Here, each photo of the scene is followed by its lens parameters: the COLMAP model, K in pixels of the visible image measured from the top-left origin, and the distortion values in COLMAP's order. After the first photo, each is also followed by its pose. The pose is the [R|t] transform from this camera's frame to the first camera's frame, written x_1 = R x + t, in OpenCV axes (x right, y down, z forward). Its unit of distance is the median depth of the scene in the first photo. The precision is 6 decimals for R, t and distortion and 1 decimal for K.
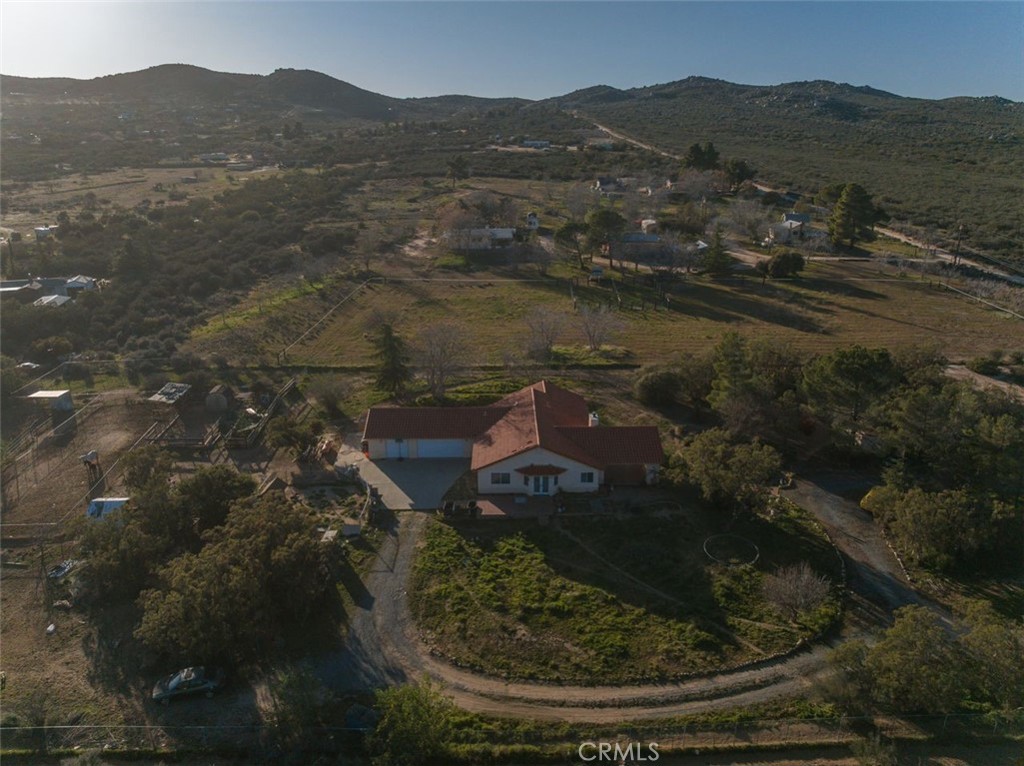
lens RADIAL K [[718.9, 0, 518.4], [0, 718.9, 381.2], [0, 0, 1]] dist [-0.031756, 0.000055]
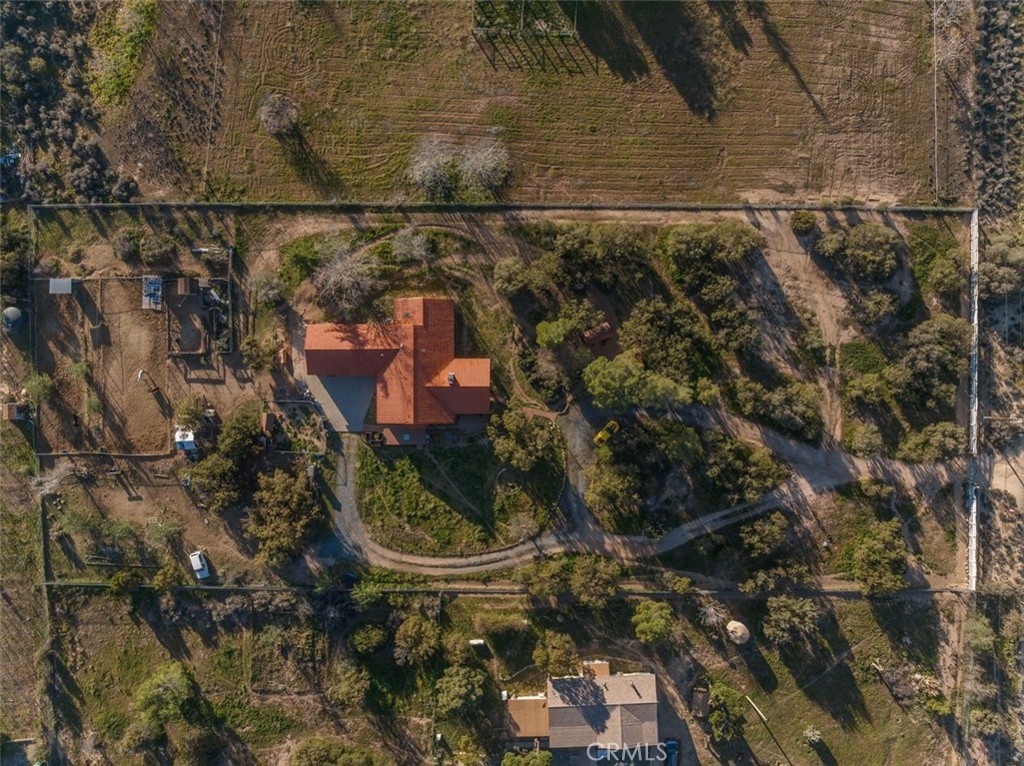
lens RADIAL K [[718.9, 0, 516.8], [0, 718.9, 382.8], [0, 0, 1]] dist [-0.031756, 0.000055]
pose [[0.999840, 0.017216, -0.004791, 0.348286], [-0.001215, 0.332983, 0.942932, -1.929159], [0.017829, -0.942776, 0.332950, 0.632269]]
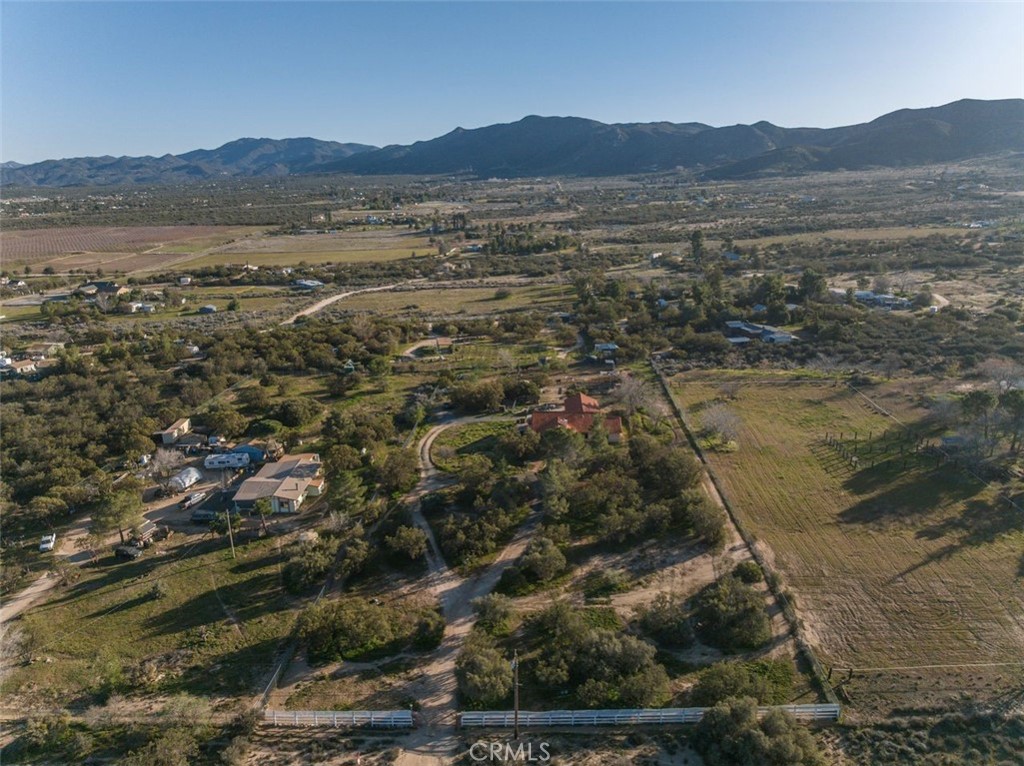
lens RADIAL K [[718.9, 0, 515.8], [0, 718.9, 380.8], [0, 0, 1]] dist [-0.031756, 0.000055]
pose [[-0.062116, 0.270096, -0.960828, 2.954144], [-0.322629, 0.905568, 0.275420, -0.830700], [0.944485, 0.327099, 0.030891, 1.016544]]
